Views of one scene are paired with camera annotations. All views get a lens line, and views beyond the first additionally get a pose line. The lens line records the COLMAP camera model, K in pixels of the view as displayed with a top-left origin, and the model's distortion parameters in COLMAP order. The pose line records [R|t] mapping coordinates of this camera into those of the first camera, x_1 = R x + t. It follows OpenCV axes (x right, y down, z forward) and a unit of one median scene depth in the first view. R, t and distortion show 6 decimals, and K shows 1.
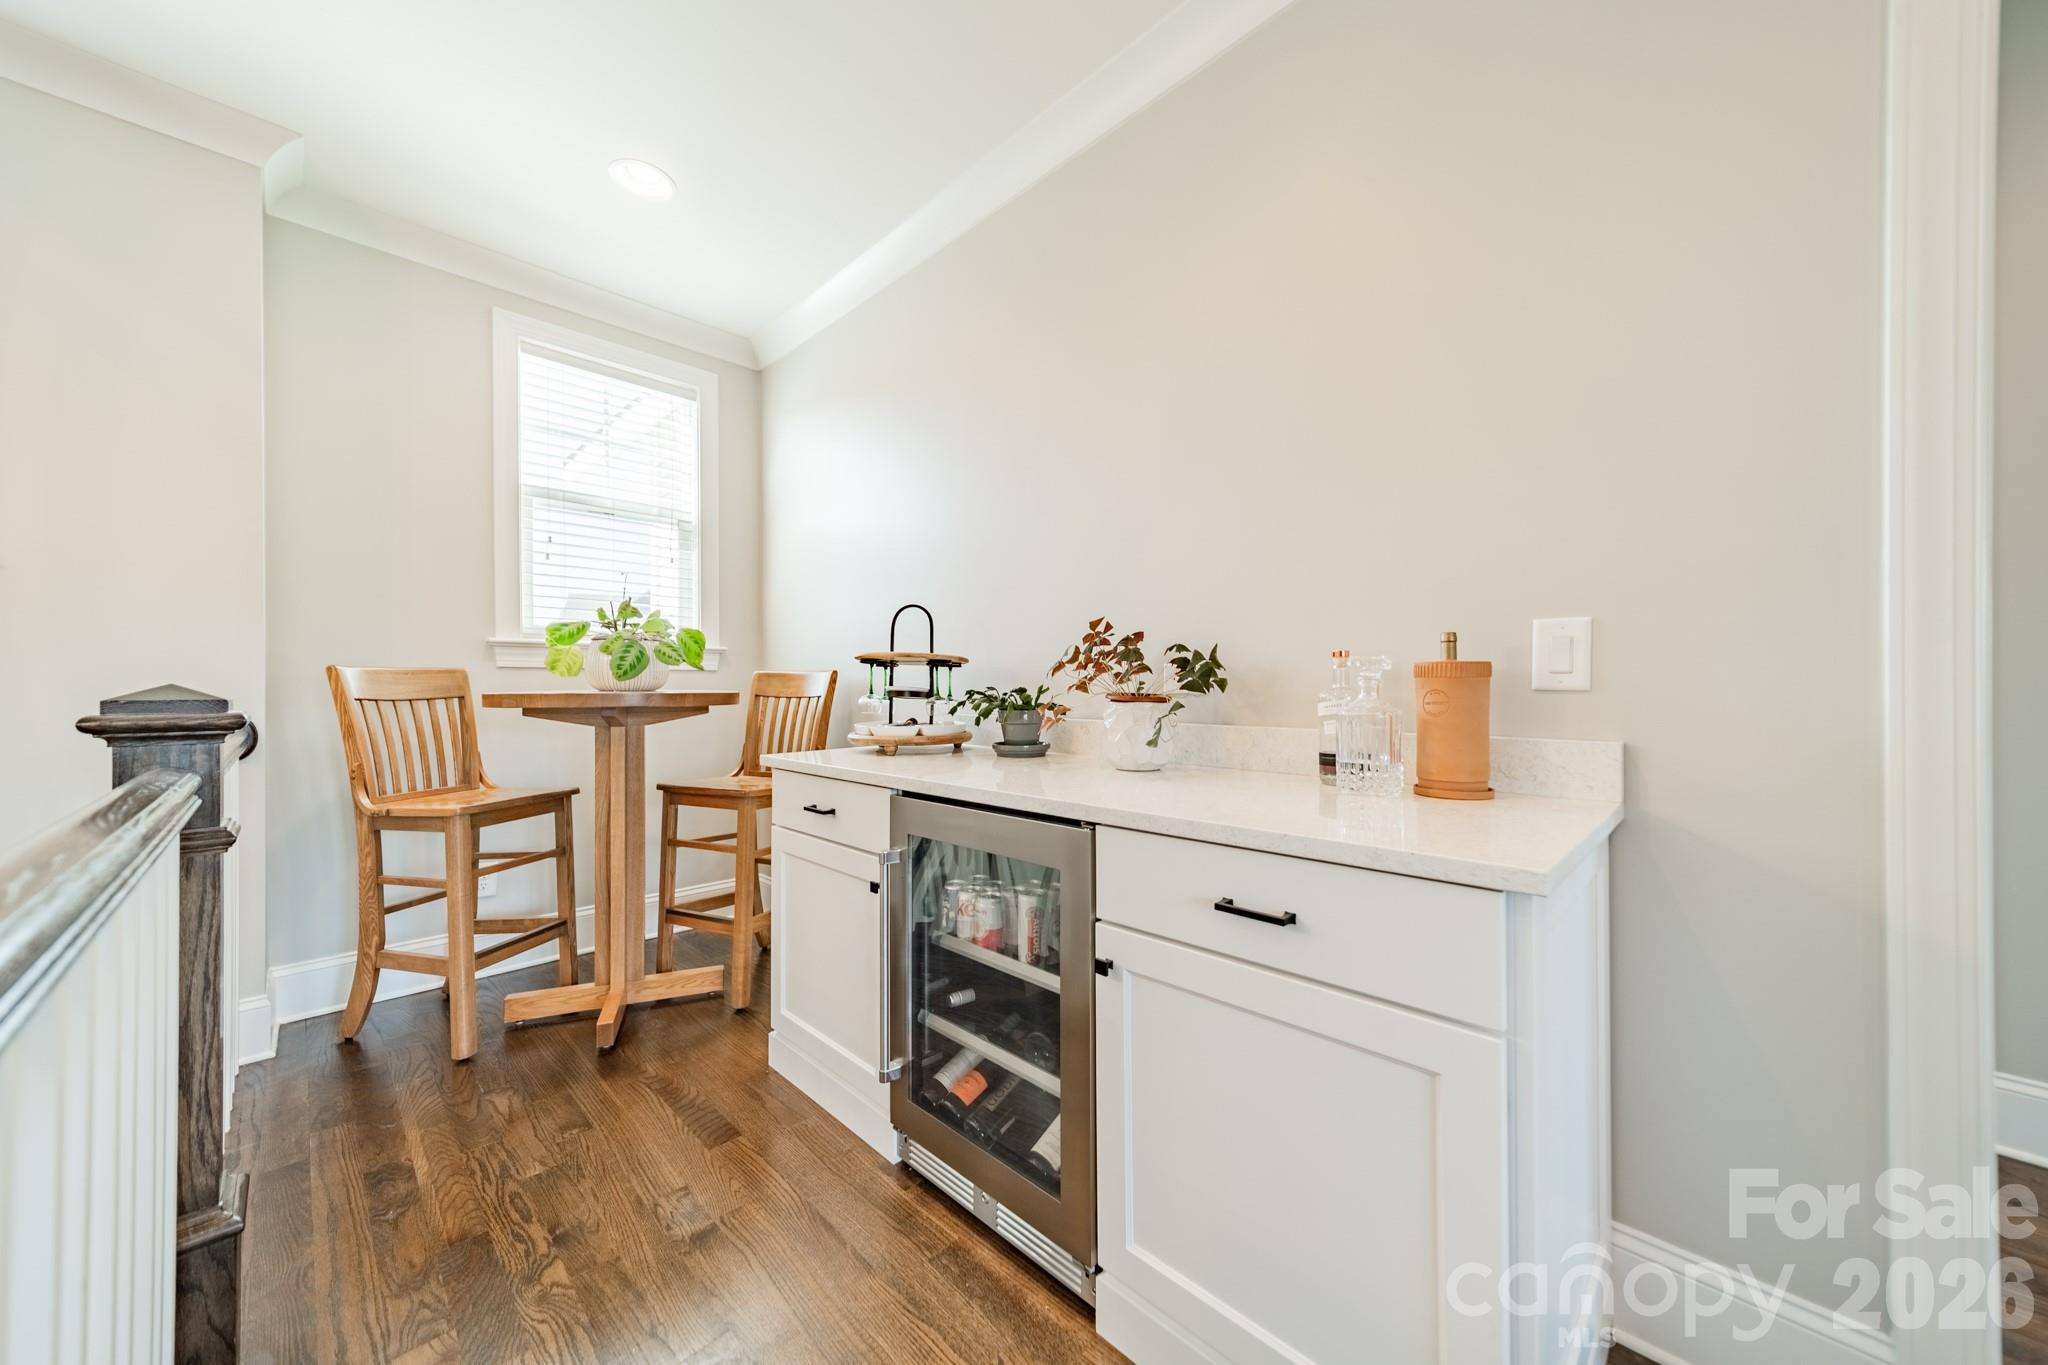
lens RADIAL K [[719.7, 0, 1027.2], [0, 719.7, 682.8], [0, 0, 1]] dist [0.000616, 0.000038]
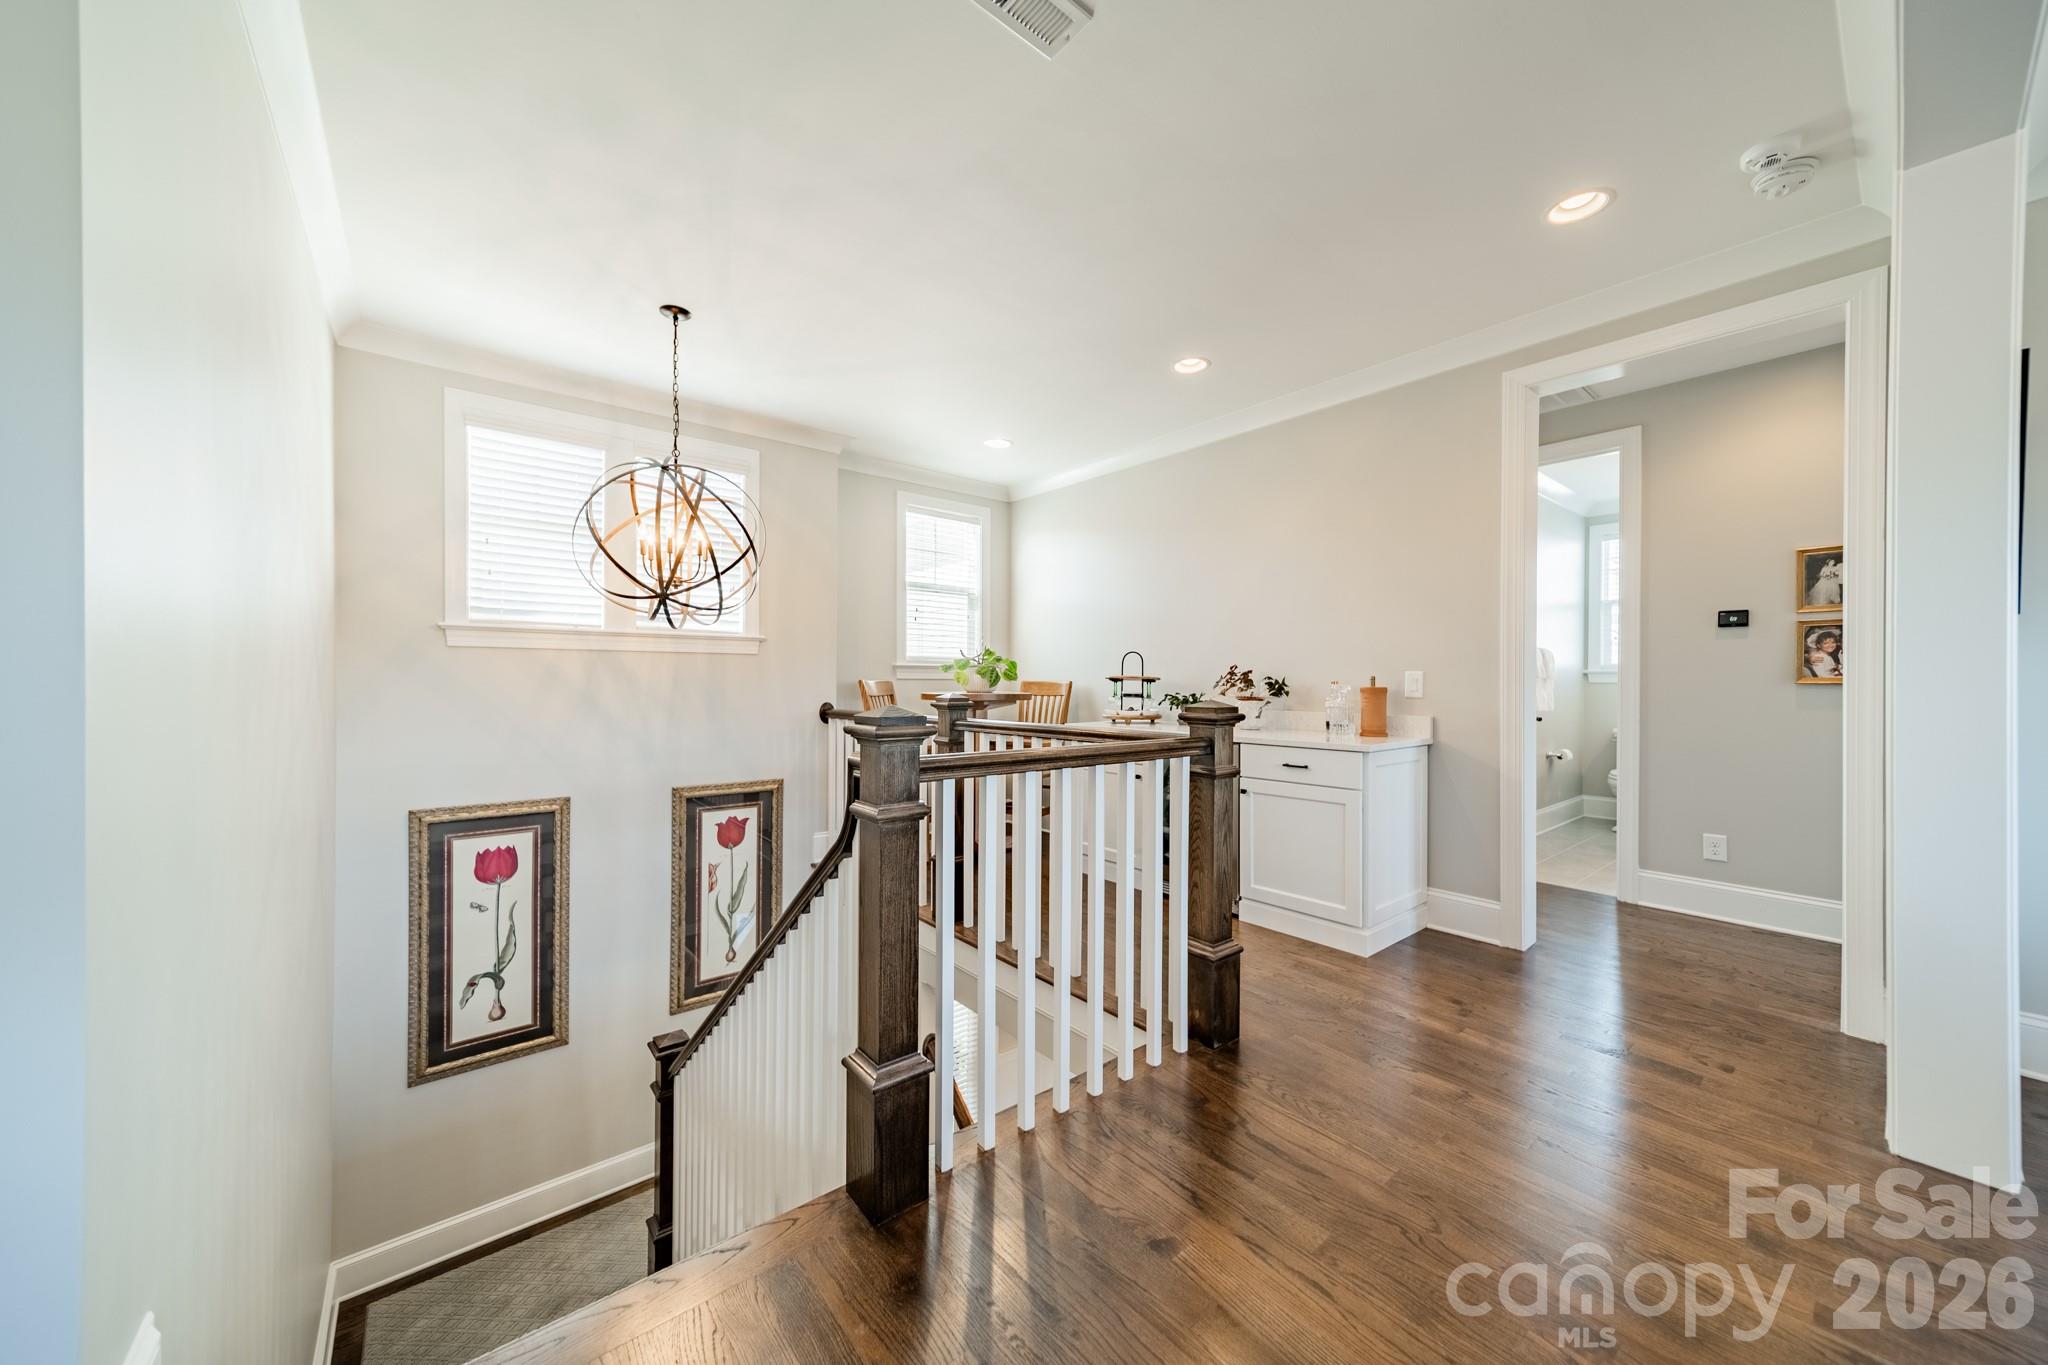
lens RADIAL K [[719.7, 0, 1021.8], [0, 719.7, 682.7], [0, 0, 1]] dist [0.000616, 0.000038]
pose [[0.995182, 0.006896, -0.097806, -0.342364], [-0.006218, 0.999955, 0.007232, -0.041816], [0.097851, -0.006589, 0.995179, -1.347131]]
